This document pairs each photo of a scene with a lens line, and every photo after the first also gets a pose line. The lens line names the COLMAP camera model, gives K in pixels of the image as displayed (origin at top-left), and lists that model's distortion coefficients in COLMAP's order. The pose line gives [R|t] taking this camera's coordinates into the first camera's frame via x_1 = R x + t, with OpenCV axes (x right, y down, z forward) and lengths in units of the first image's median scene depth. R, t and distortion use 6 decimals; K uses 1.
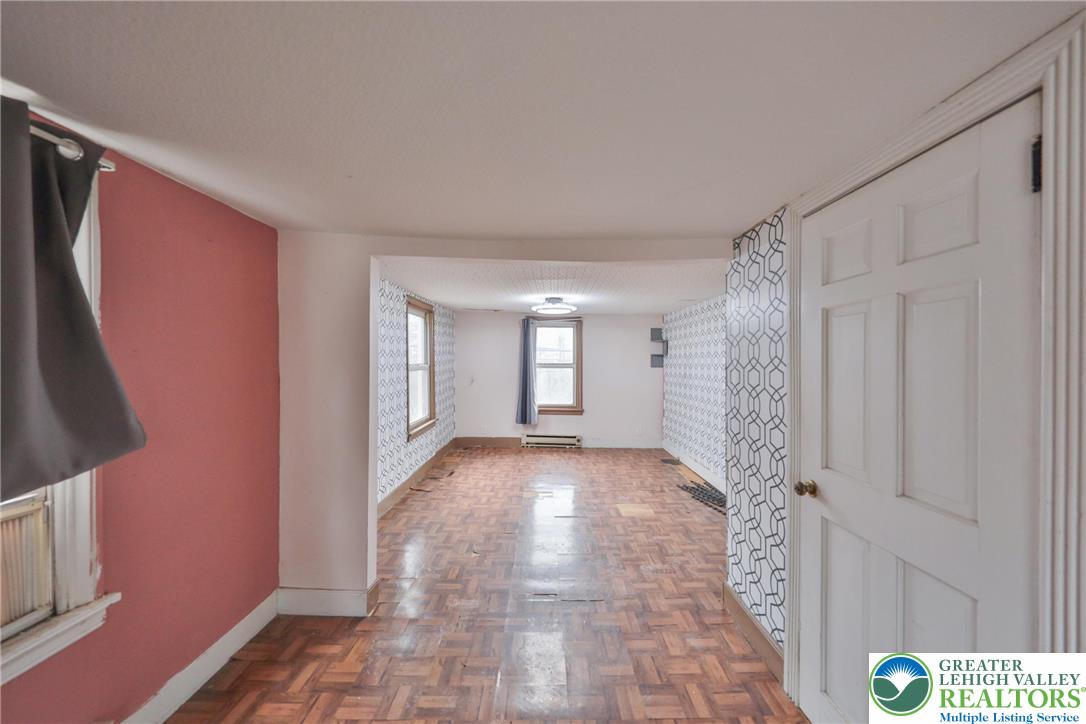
lens RADIAL K [[369.5, 0, 543.4], [0, 369.5, 361.6], [0, 0, 1]] dist [0.000540, -0.000051]
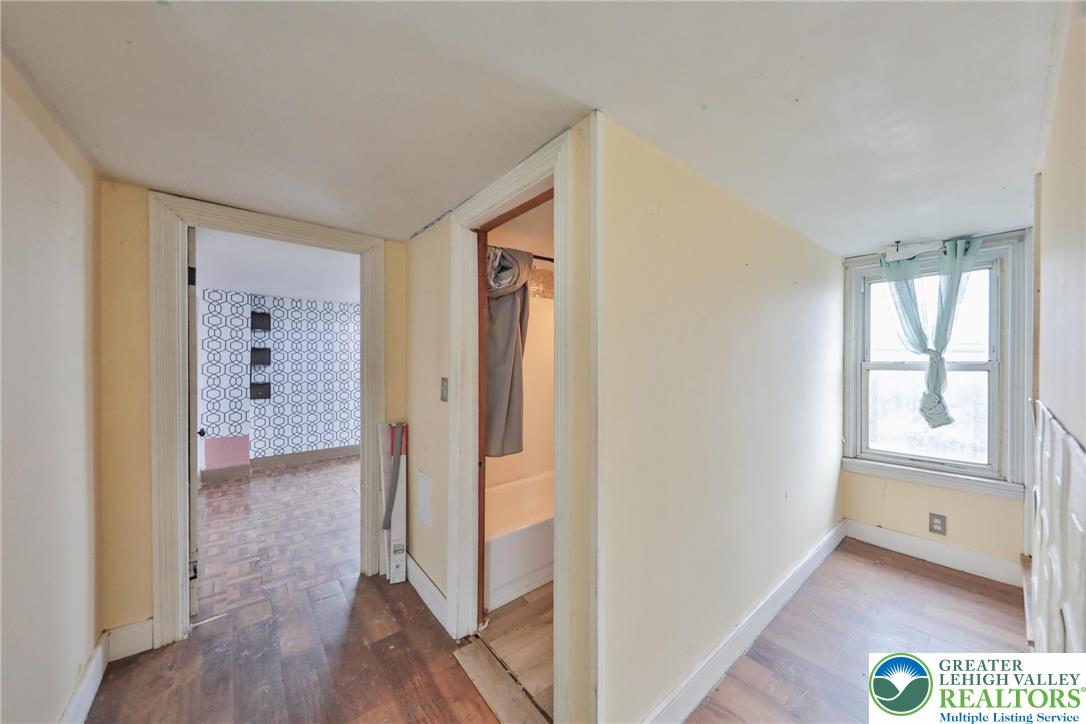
lens RADIAL K [[375.4, 0, 586.8], [0, 375.4, 362.7], [0, 0, 1]] dist [0.000639, 0.000011]
pose [[0.676286, -0.001877, -0.736636, 0.989115], [-0.002856, 0.999983, -0.005170, 0.020151], [0.736633, 0.005601, 0.676269, 0.525520]]
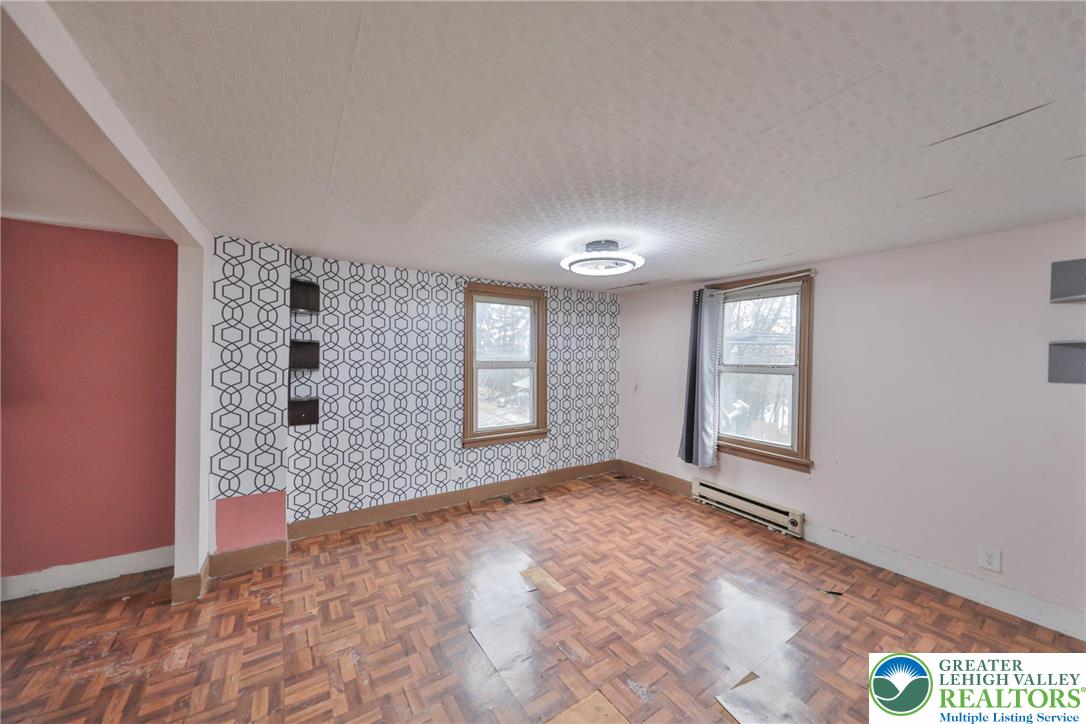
lens RADIAL K [[377.1, 0, 543.0], [0, 377.1, 362.0], [0, 0, 1]] dist [0.001275, 0.000024]
pose [[0.557103, 0.012028, -0.830357, 0.400795], [-0.016492, 0.999858, 0.003418, 0.004059], [0.830280, 0.011790, 0.557222, 0.542068]]
